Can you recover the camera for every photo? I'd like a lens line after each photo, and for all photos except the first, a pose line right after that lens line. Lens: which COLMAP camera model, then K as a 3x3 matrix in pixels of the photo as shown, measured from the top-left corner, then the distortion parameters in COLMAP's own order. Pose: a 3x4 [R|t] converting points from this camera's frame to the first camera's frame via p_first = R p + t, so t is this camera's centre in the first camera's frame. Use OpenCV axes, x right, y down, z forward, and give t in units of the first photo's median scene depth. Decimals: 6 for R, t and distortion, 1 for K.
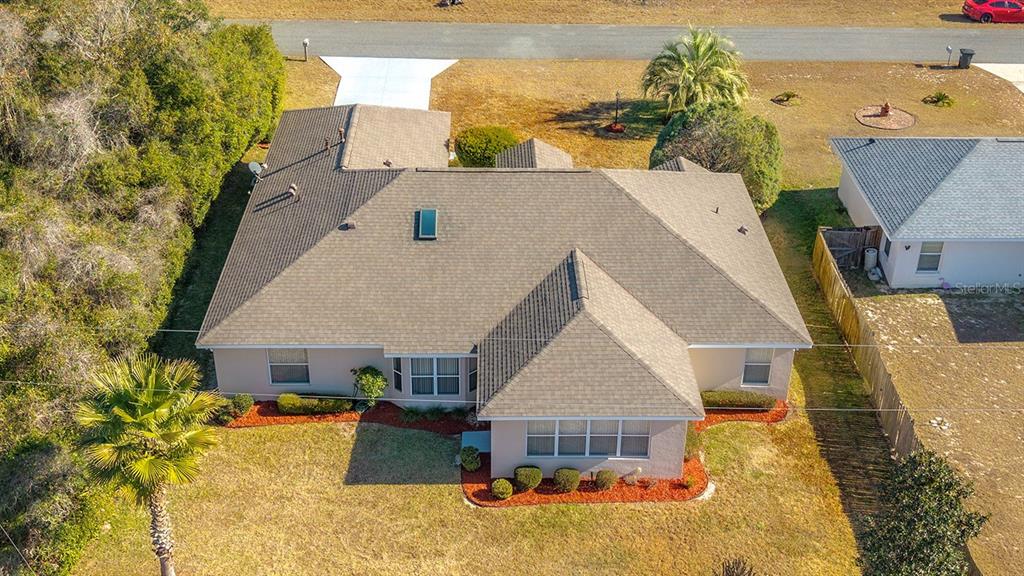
lens RADIAL K [[1248.8, 0, 512.0], [0, 1248.8, 288.0], [0, 0, 1]] dist [-0.012973, -0.023934]
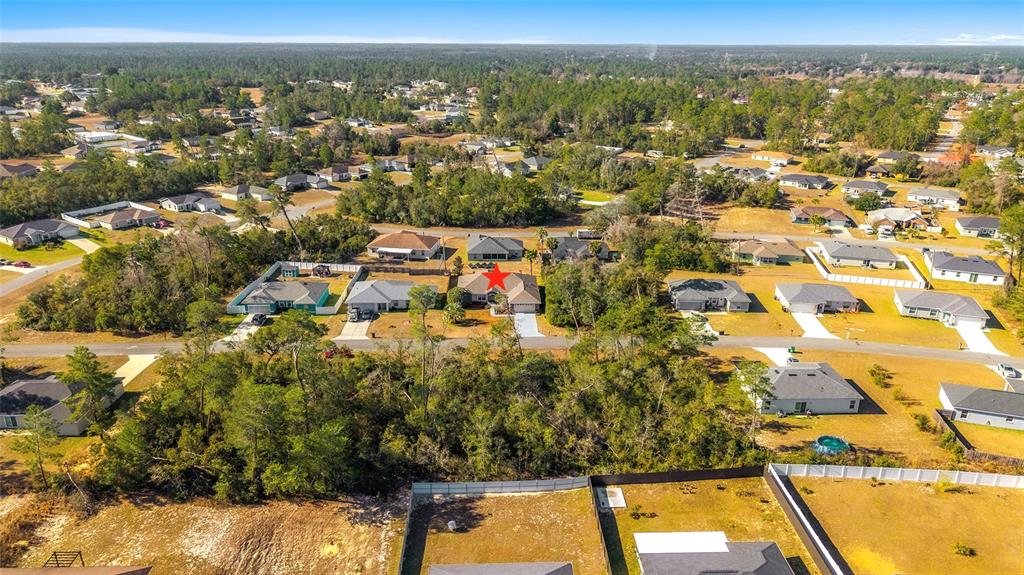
lens RADIAL K [[689.1, 0, 512.0], [0, 689.1, 287.5], [0, 0, 1]] dist [0.039196, -0.072032]
pose [[-0.999785, -0.016788, -0.012164, -0.038591], [-0.020176, 0.652917, 0.757161, -2.859484], [-0.004769, 0.757243, -0.653115, 3.455522]]
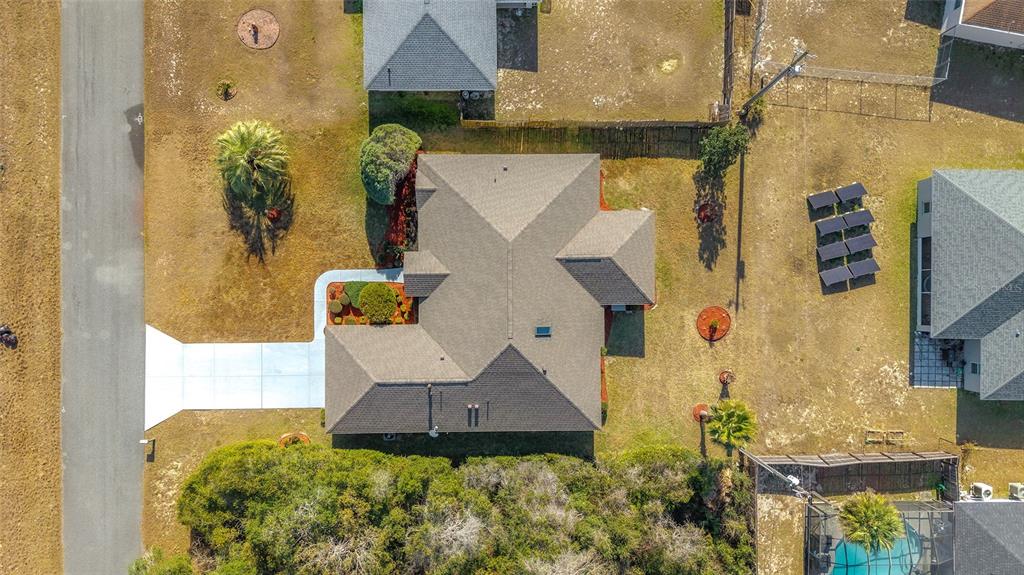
lens RADIAL K [[707.0, 0, 512.0], [0, 707.0, 287.5], [0, 0, 1]] dist [-0.001153, -0.001256]
pose [[0.014717, -0.999890, -0.001604, 0.002749], [0.479893, 0.005656, 0.877309, -0.998962], [-0.877203, -0.013681, 0.479924, 0.465841]]
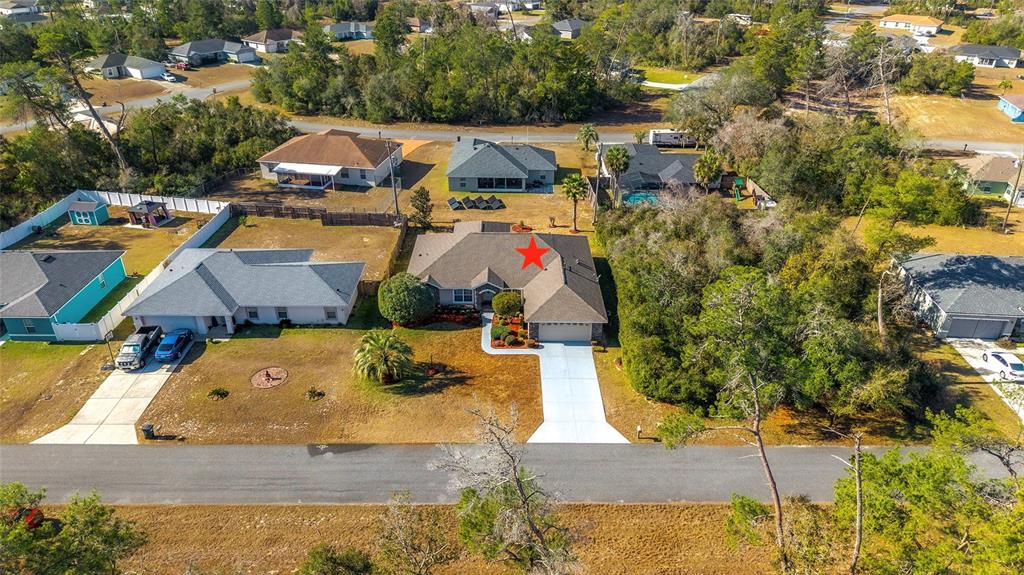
lens RADIAL K [[689.1, 0, 512.0], [0, 689.1, 287.5], [0, 0, 1]] dist [0.039196, -0.072032]
pose [[-0.999540, -0.028364, 0.010721, -0.049057], [-0.006140, 0.535560, 0.844475, -1.382831], [-0.029695, 0.844021, -0.535487, 1.930828]]
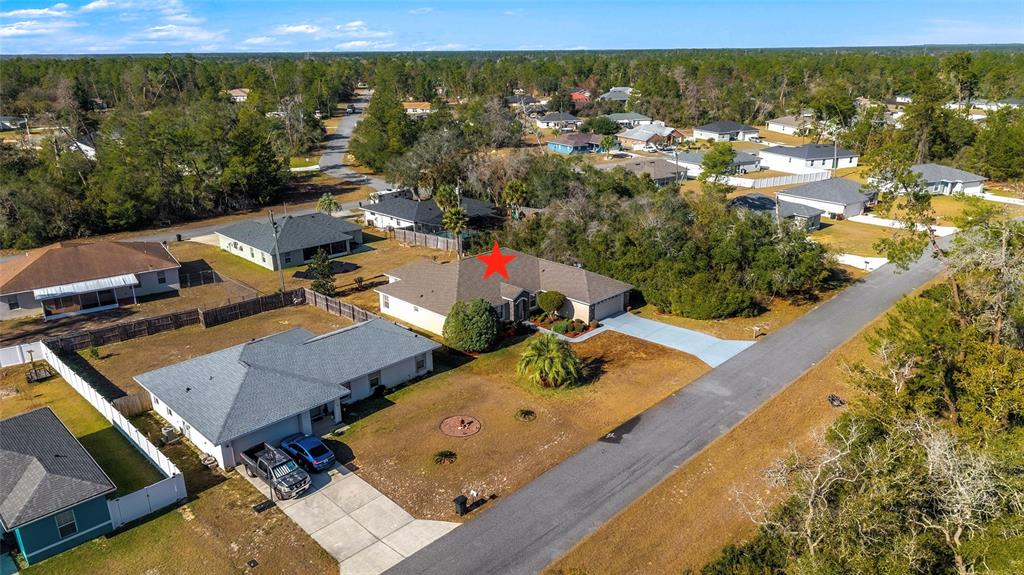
lens RADIAL K [[707.0, 0, 512.0], [0, 707.0, 287.5], [0, 0, 1]] dist [-0.001153, -0.001256]
pose [[-0.718320, 0.213850, -0.662031, 1.068620], [-0.346582, 0.715107, 0.607044, -1.075017], [0.603239, 0.665500, -0.439559, 1.794172]]
